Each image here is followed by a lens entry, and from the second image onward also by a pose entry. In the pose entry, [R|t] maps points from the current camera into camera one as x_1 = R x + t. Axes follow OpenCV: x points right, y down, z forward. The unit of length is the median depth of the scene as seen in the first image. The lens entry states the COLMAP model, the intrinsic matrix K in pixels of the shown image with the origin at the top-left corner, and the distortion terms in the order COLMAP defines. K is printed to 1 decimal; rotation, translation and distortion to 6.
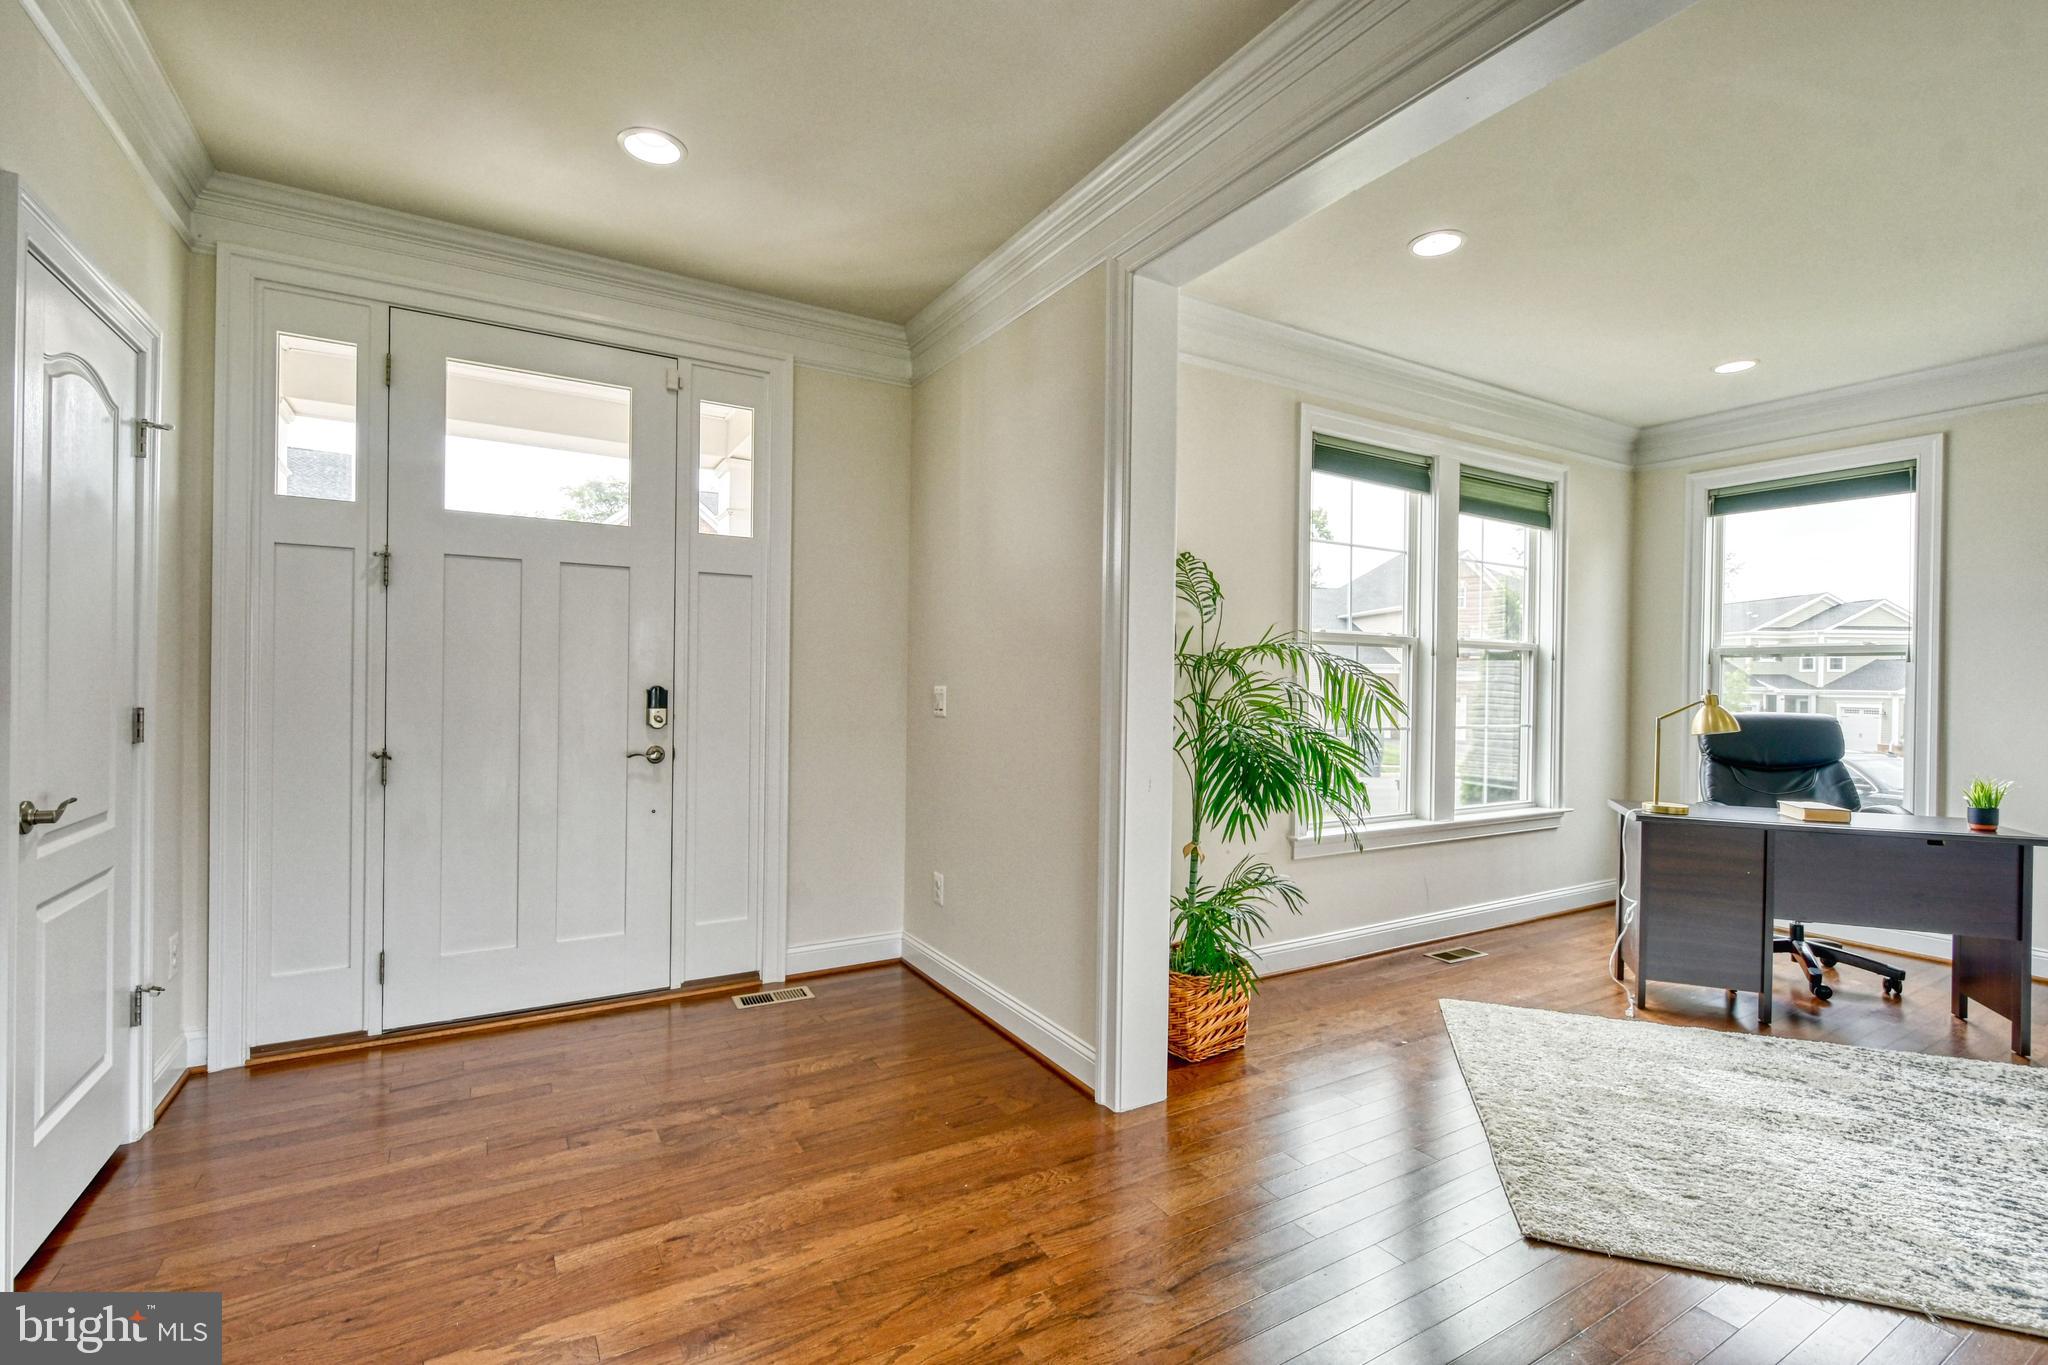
lens RADIAL K [[909.3, 0, 1021.9], [0, 909.3, 686.5], [0, 0, 1]] dist [0.003092, -0.003578]
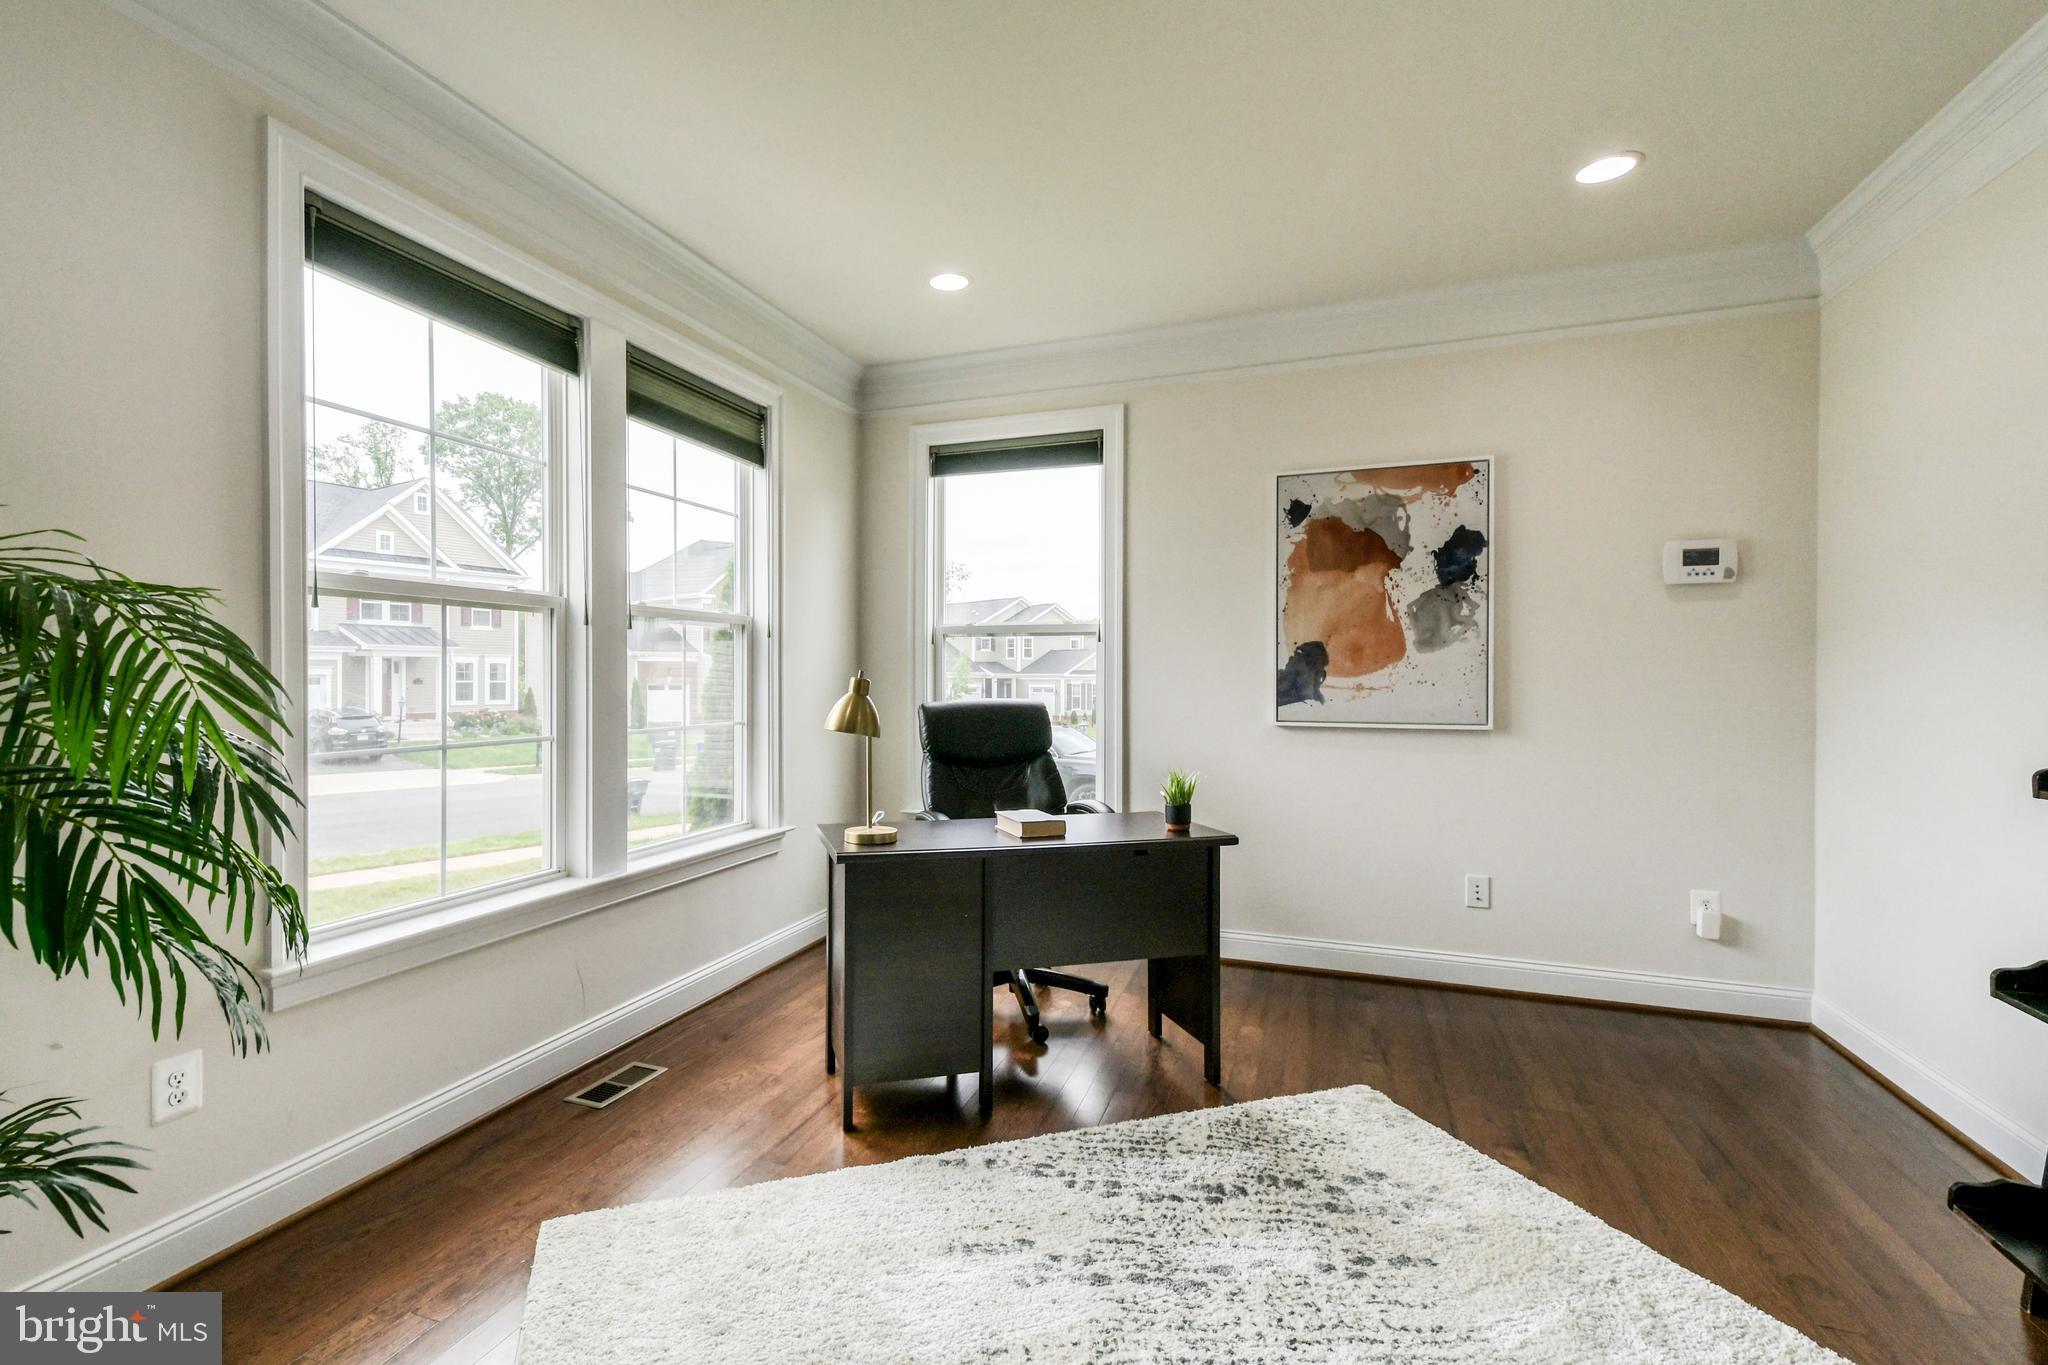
lens RADIAL K [[909.3, 0, 1018.9], [0, 909.3, 680.5], [0, 0, 1]] dist [0.003092, -0.003578]
pose [[0.749915, -0.015205, 0.661359, 0.279901], [0.011595, 0.999884, 0.009839, 0.002989], [-0.661432, 0.000290, 0.750005, 0.338524]]
